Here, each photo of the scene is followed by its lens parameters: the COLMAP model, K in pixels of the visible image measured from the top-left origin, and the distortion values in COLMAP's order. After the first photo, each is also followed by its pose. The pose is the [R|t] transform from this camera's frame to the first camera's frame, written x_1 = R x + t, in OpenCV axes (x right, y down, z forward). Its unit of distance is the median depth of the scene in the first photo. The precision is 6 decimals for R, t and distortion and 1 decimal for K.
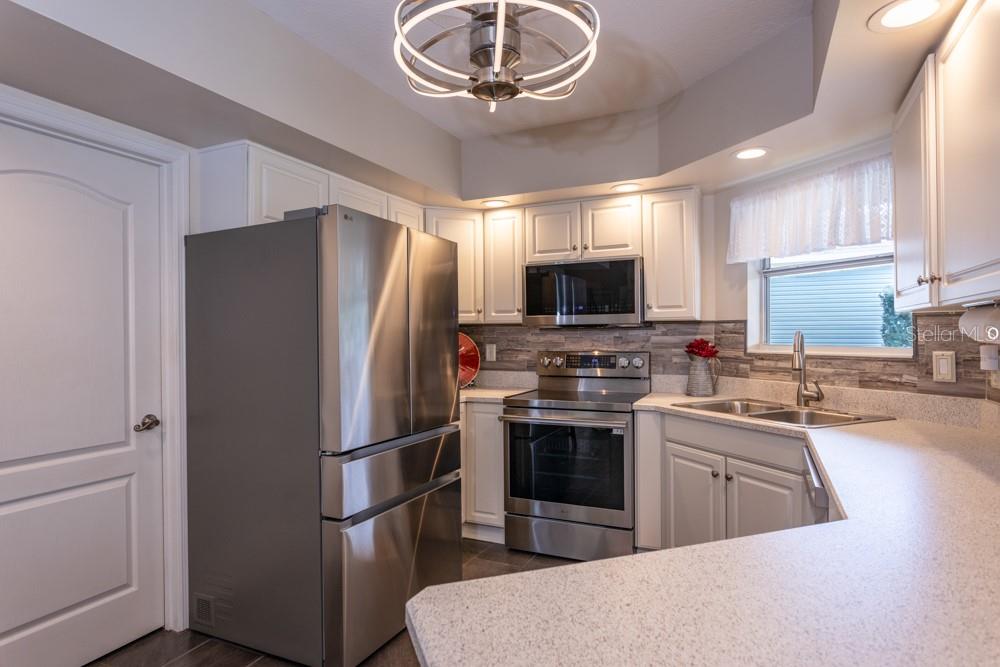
lens RADIAL K [[558.1, 0, 502.6], [0, 558.1, 332.5], [0, 0, 1]] dist [-0.004882, 0.004169]
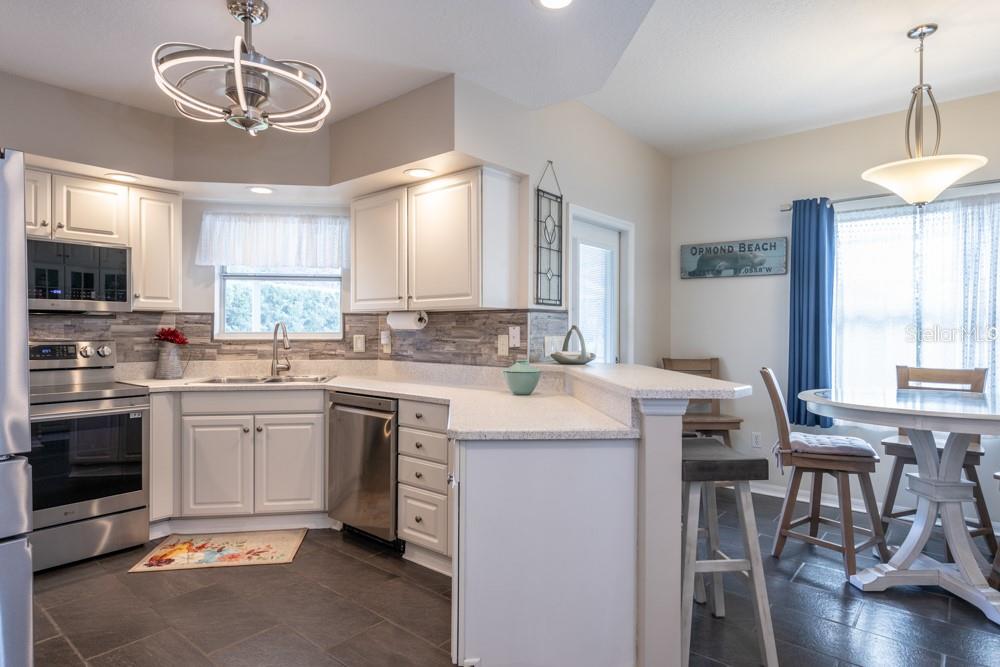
lens RADIAL K [[575.0, 0, 502.3], [0, 575.0, 329.8], [0, 0, 1]] dist [0.022084, -0.001282]
pose [[0.258680, 0.012677, 0.965880, -0.623322], [-0.006067, 0.999915, -0.011499, 0.025622], [-0.965944, -0.002886, 0.258735, 0.059334]]
